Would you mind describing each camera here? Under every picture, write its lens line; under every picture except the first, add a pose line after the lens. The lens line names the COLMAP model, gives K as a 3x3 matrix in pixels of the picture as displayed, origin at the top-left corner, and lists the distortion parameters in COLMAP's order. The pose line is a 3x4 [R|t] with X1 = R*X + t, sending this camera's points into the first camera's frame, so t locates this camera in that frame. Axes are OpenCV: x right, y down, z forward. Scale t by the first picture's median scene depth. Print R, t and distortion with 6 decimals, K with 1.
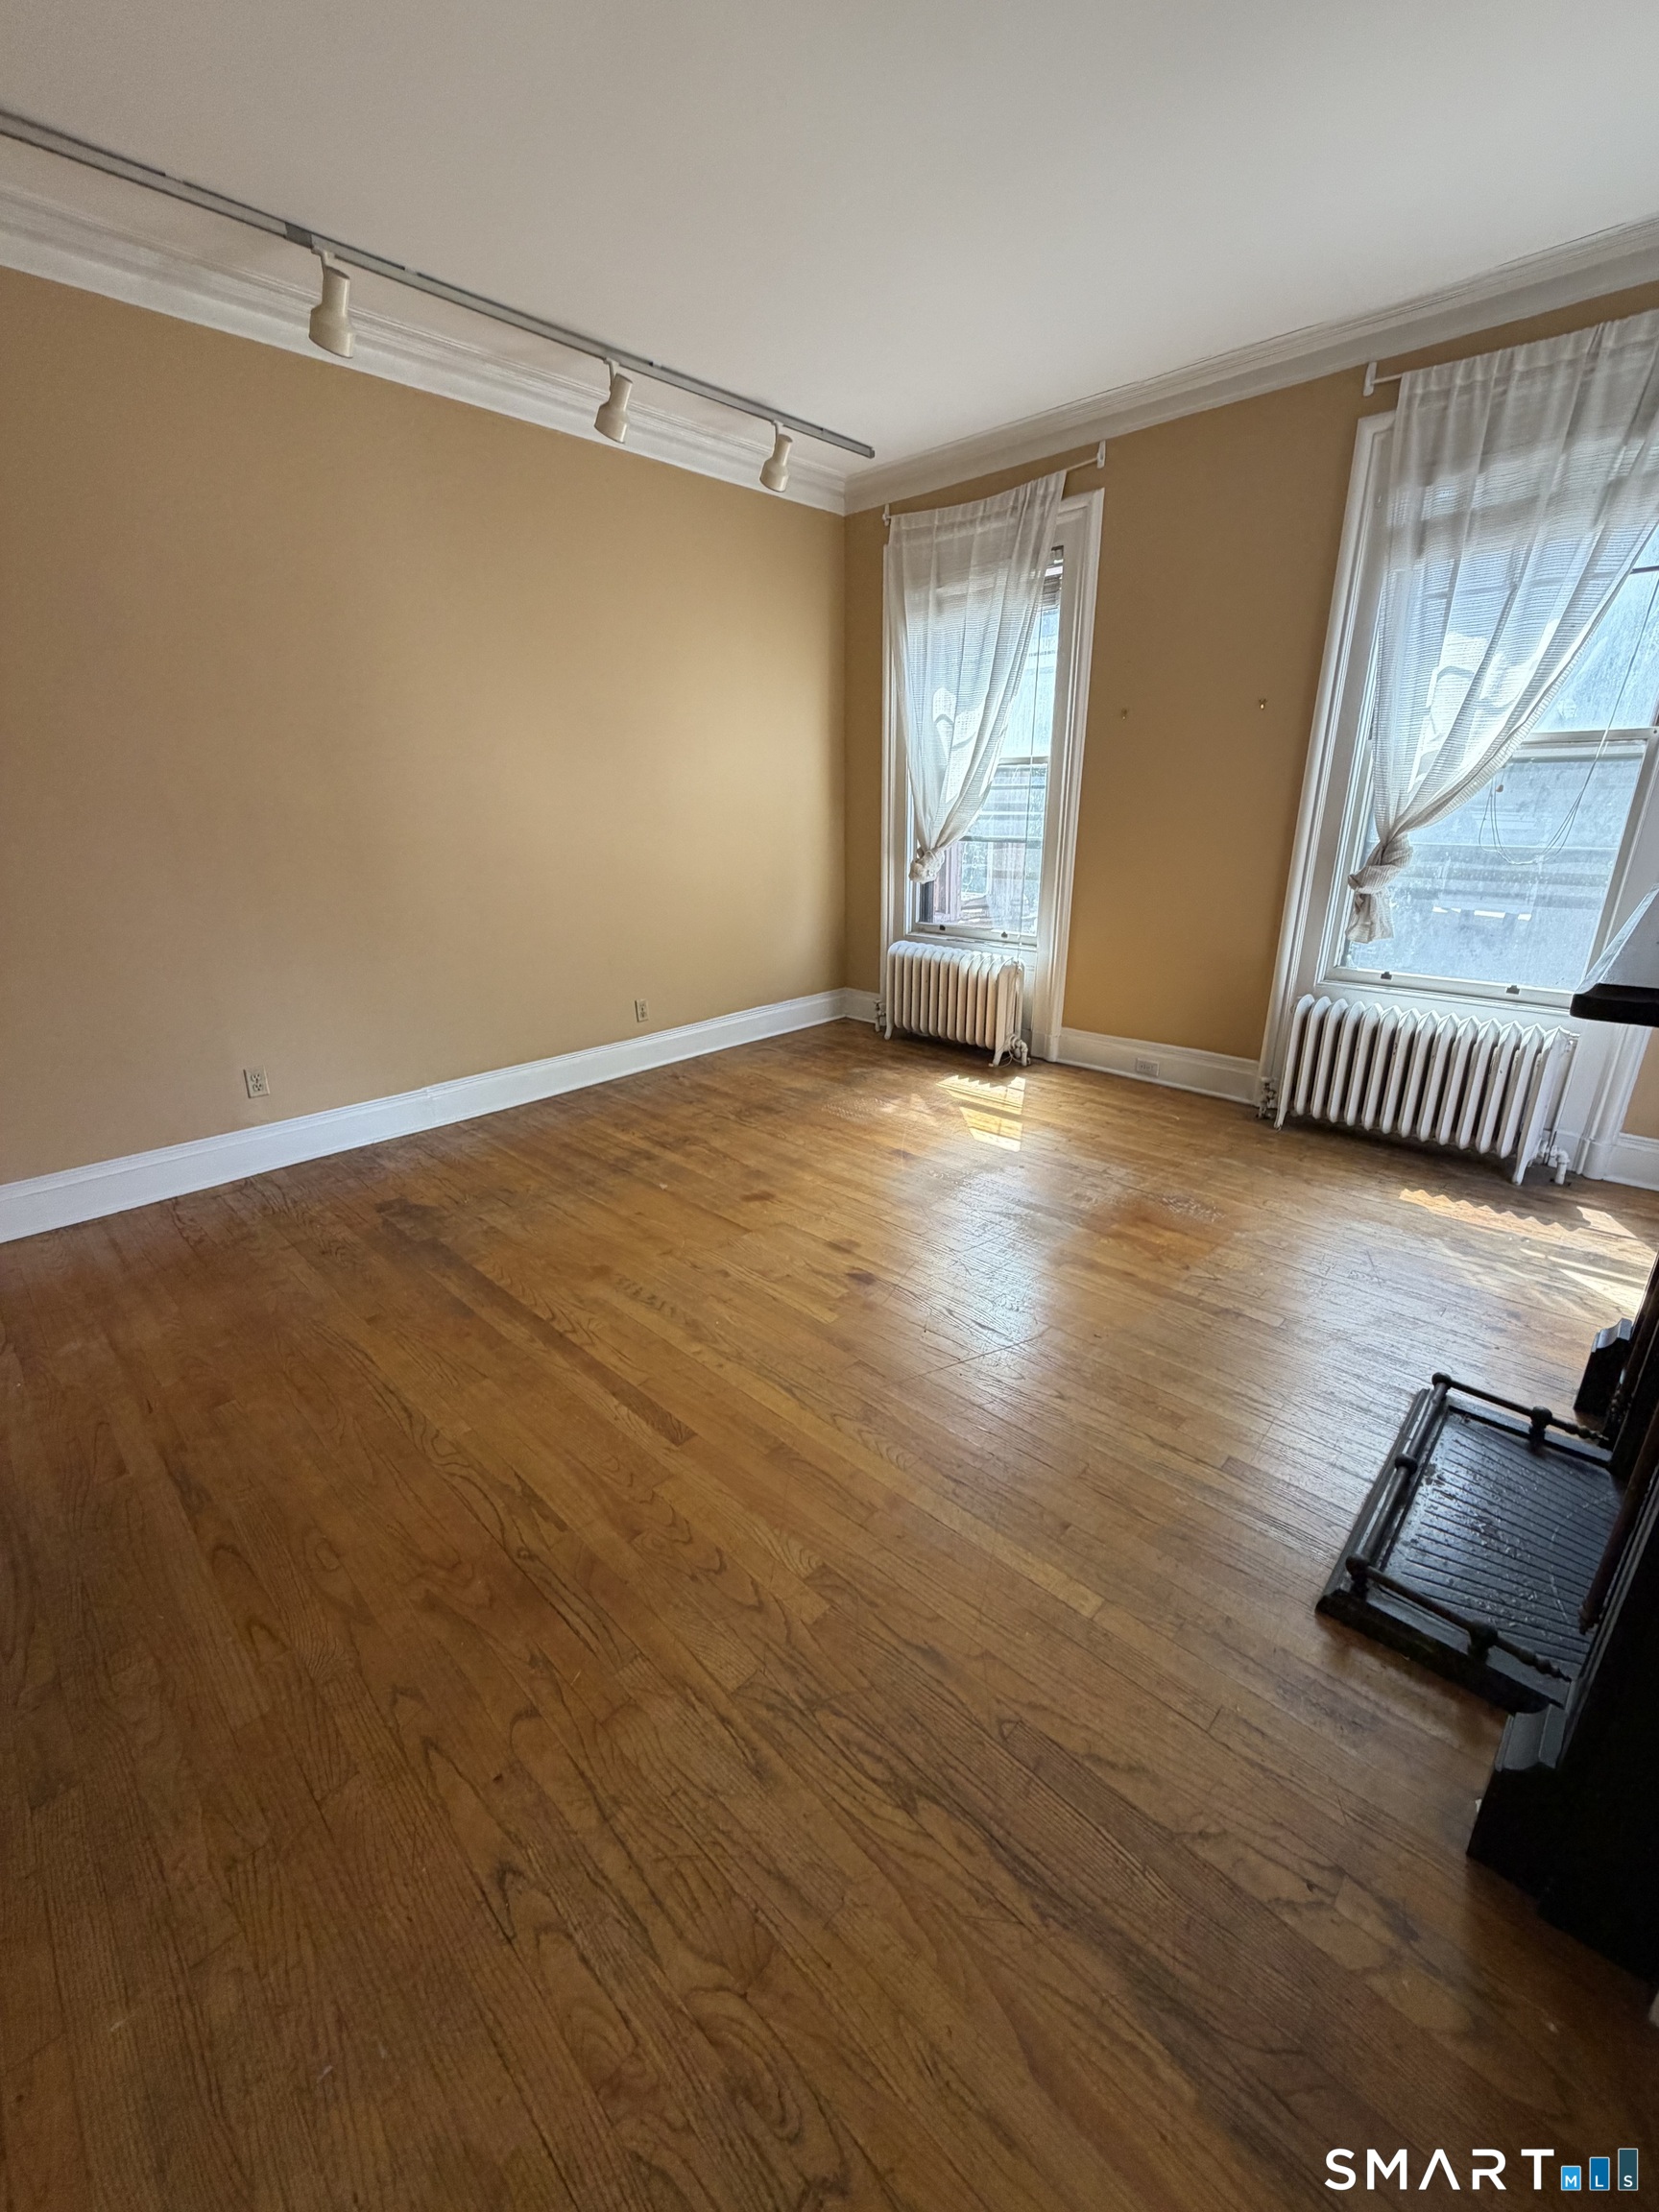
lens RADIAL K [[886.5, 0, 828.1], [0, 886.5, 1098.0], [0, 0, 1]] dist [0.002778, -0.000100]
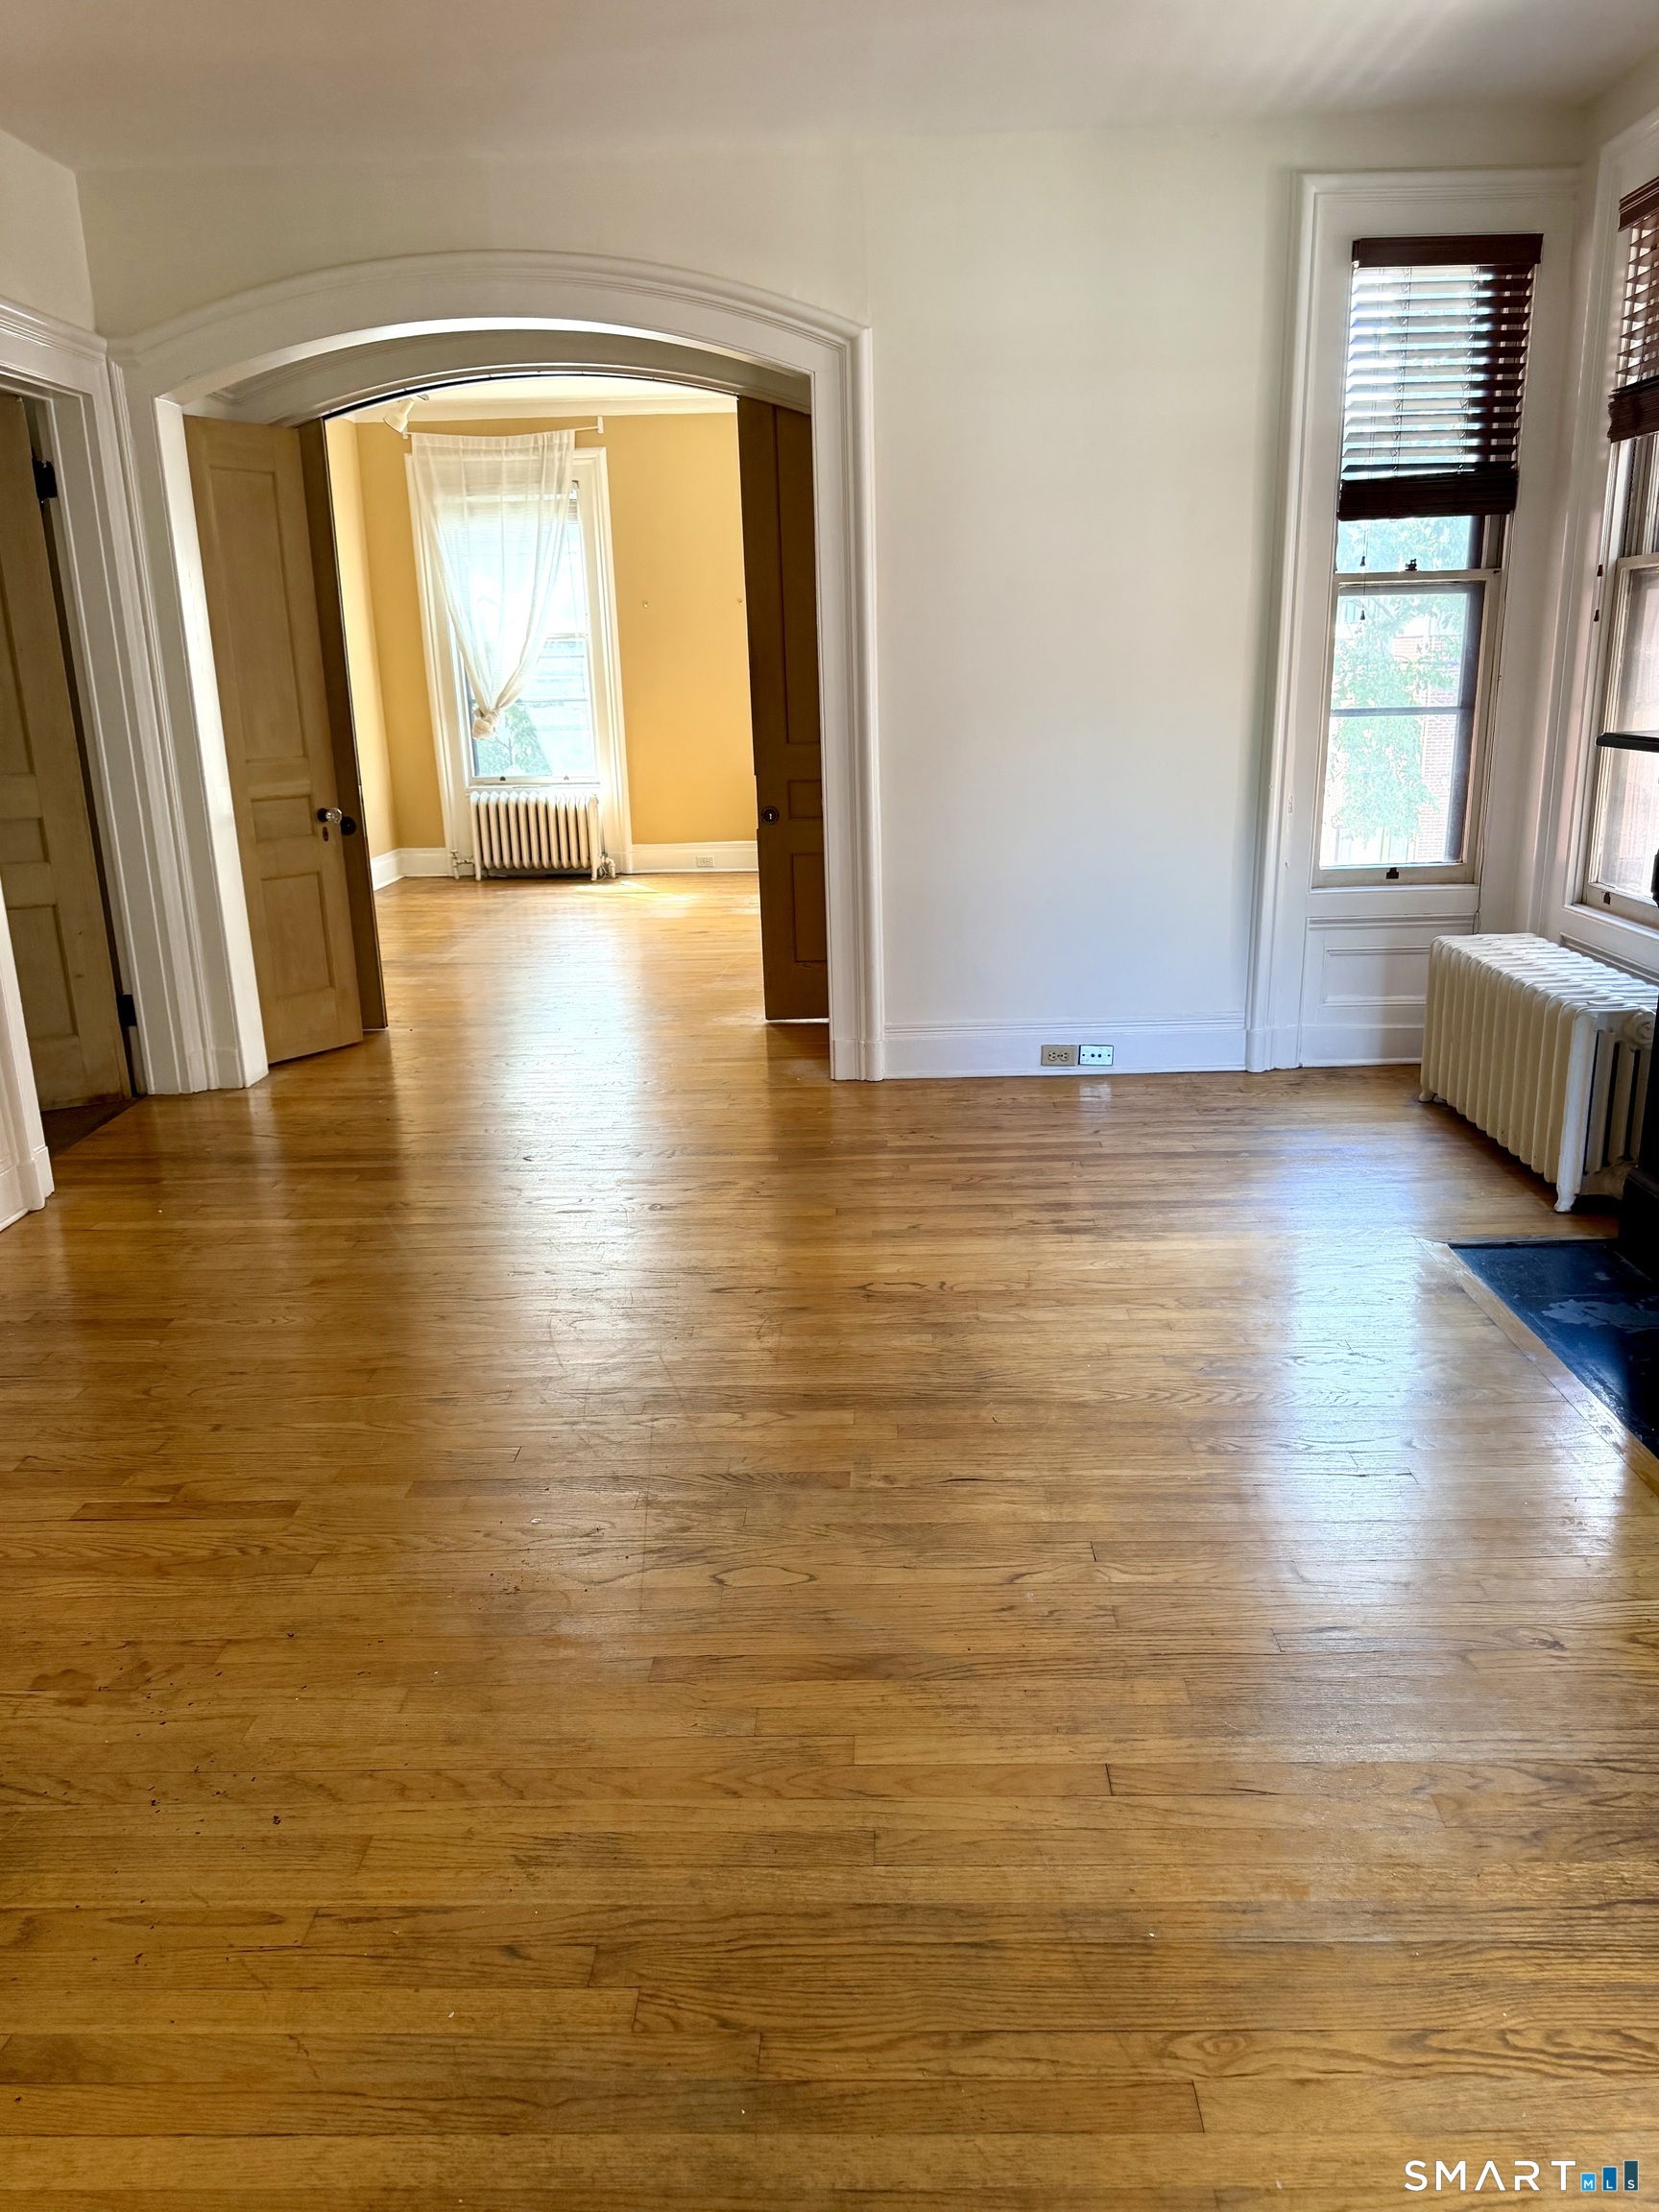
lens RADIAL K [[1563.9, 0, 841.2], [0, 1563.9, 1108.3], [0, 0, 1]] dist [0.060658, -0.066546]
pose [[0.738503, -0.191080, 0.646608, -1.215452], [0.237773, 0.971198, 0.015435, 0.380110], [-0.630934, 0.142347, 0.762666, -0.986217]]
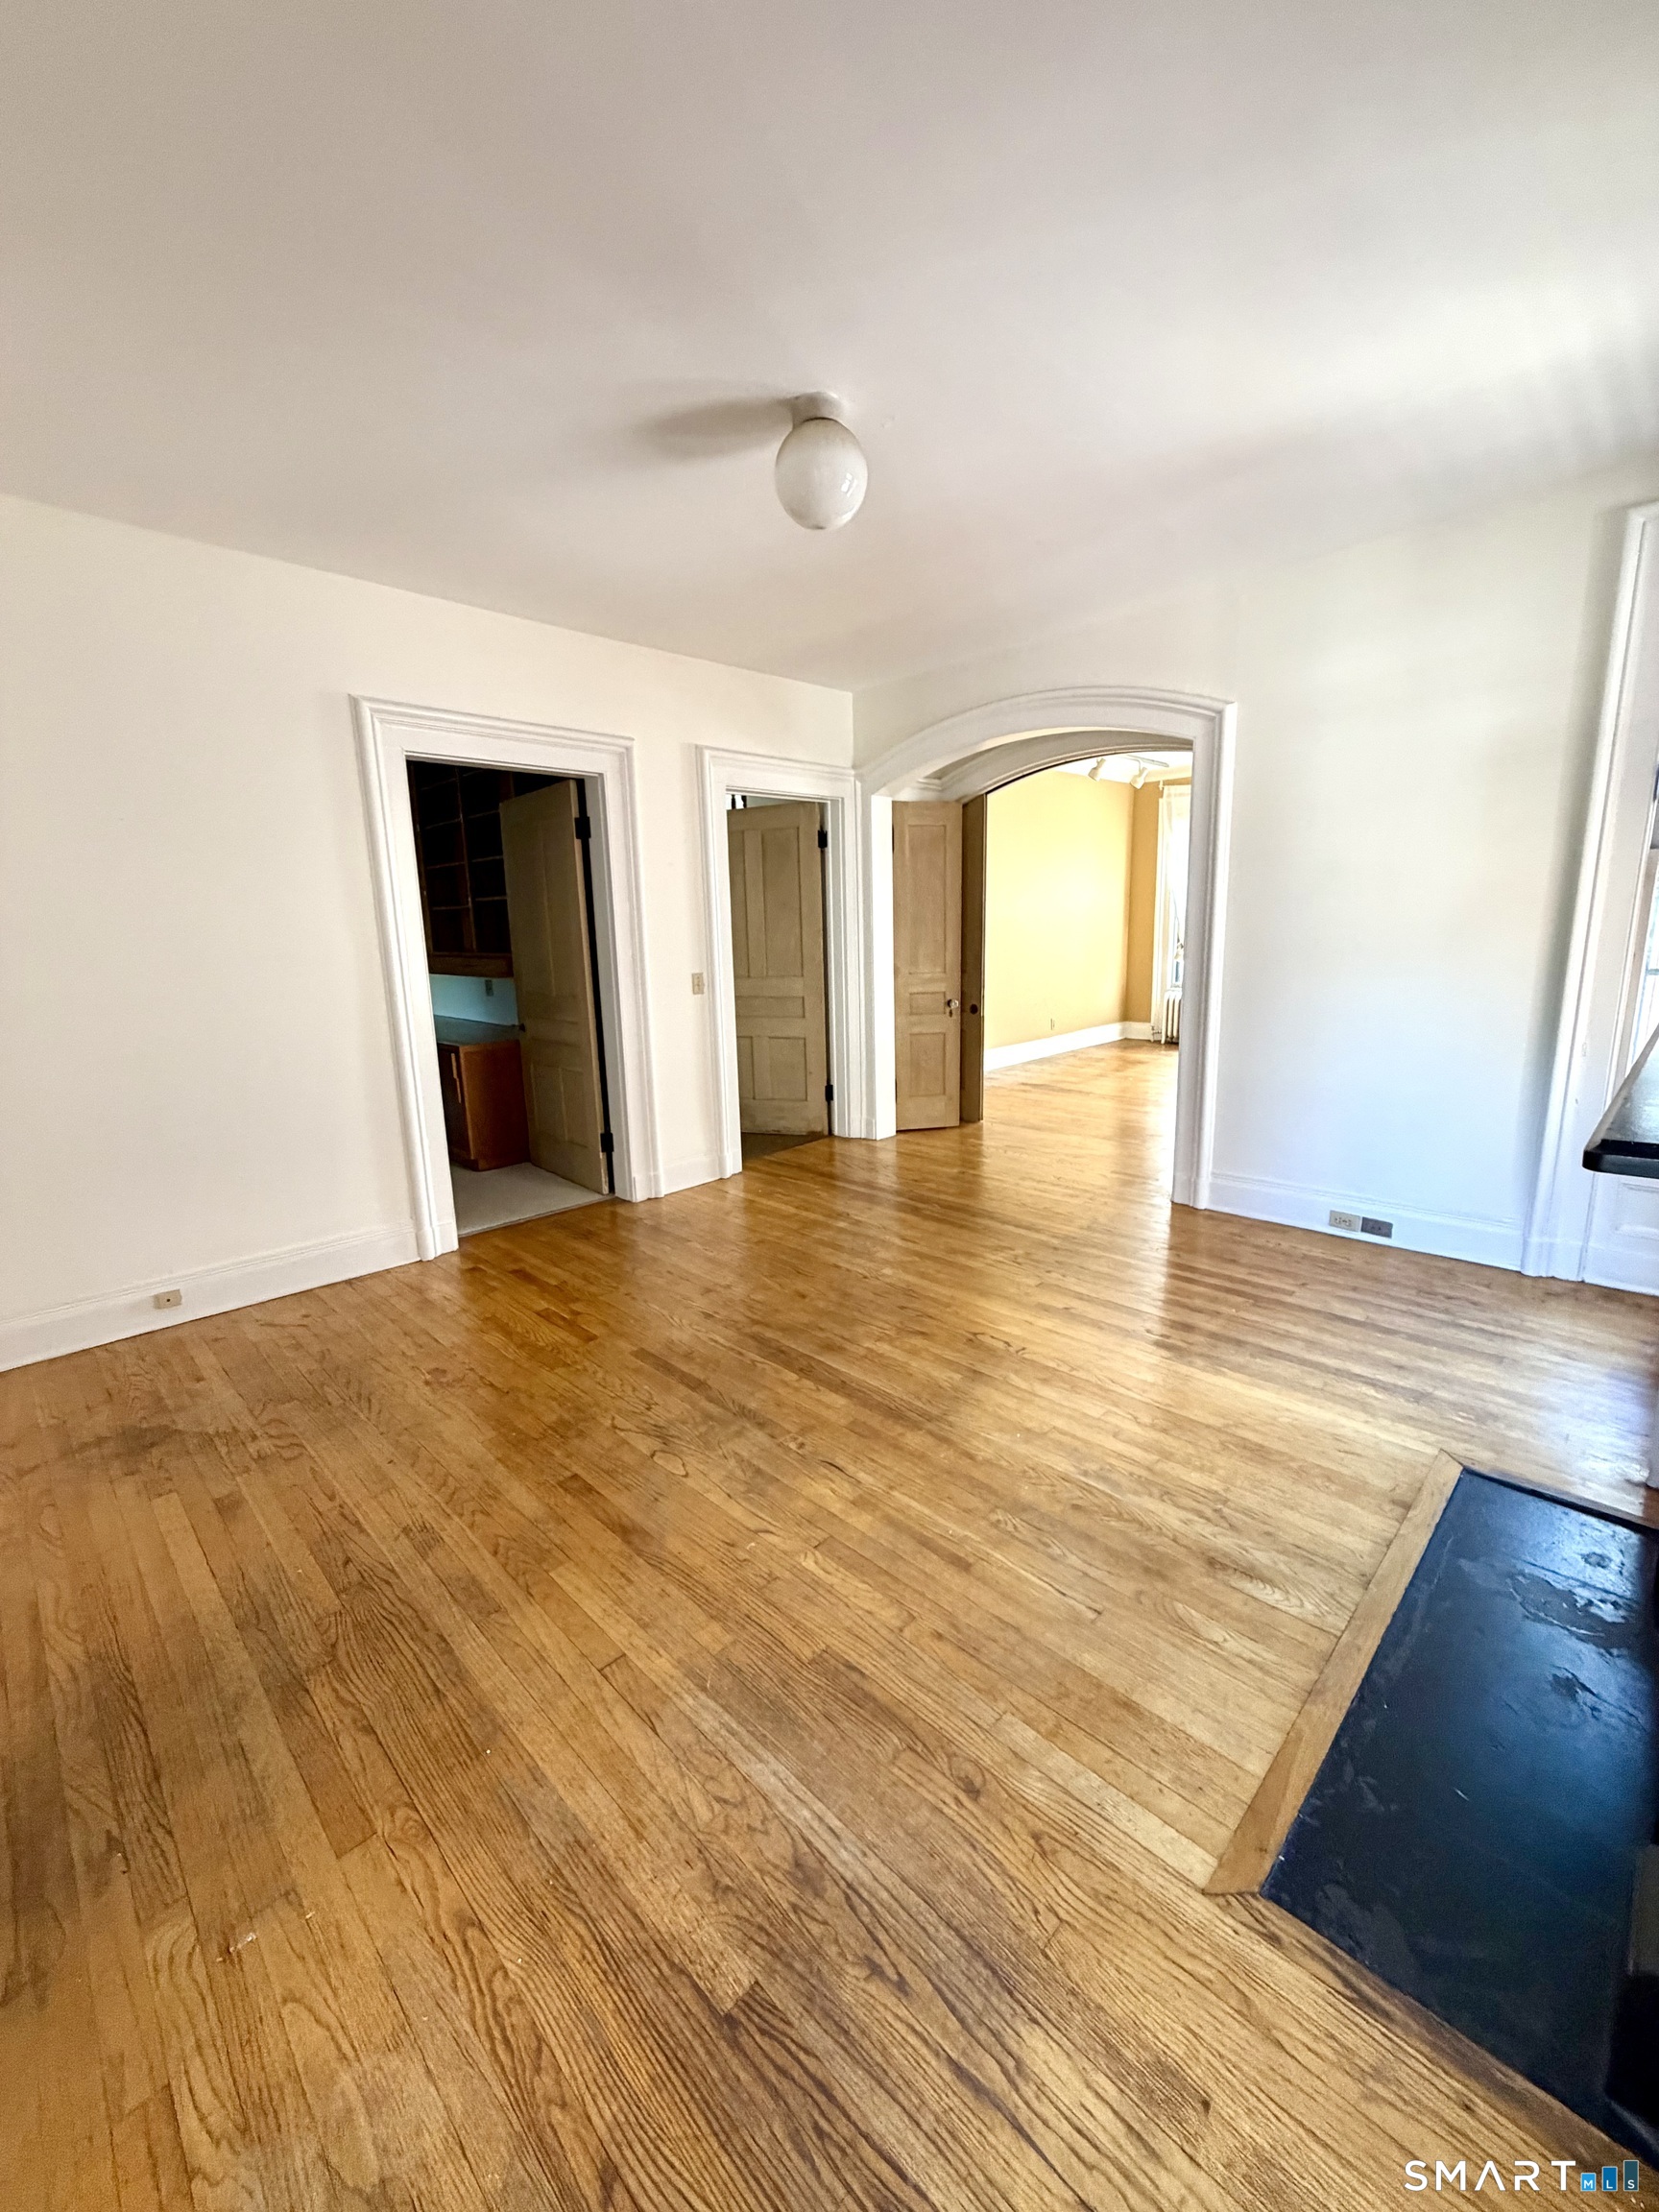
lens RADIAL K [[883.1, 0, 830.8], [0, 883.1, 1100.6], [0, 0, 1]] dist [-0.003457, -0.000278]
pose [[0.999554, -0.008936, -0.028510, -0.755338], [0.004803, 0.989874, -0.141870, 0.403692], [0.029489, 0.141670, 0.989475, -1.087333]]
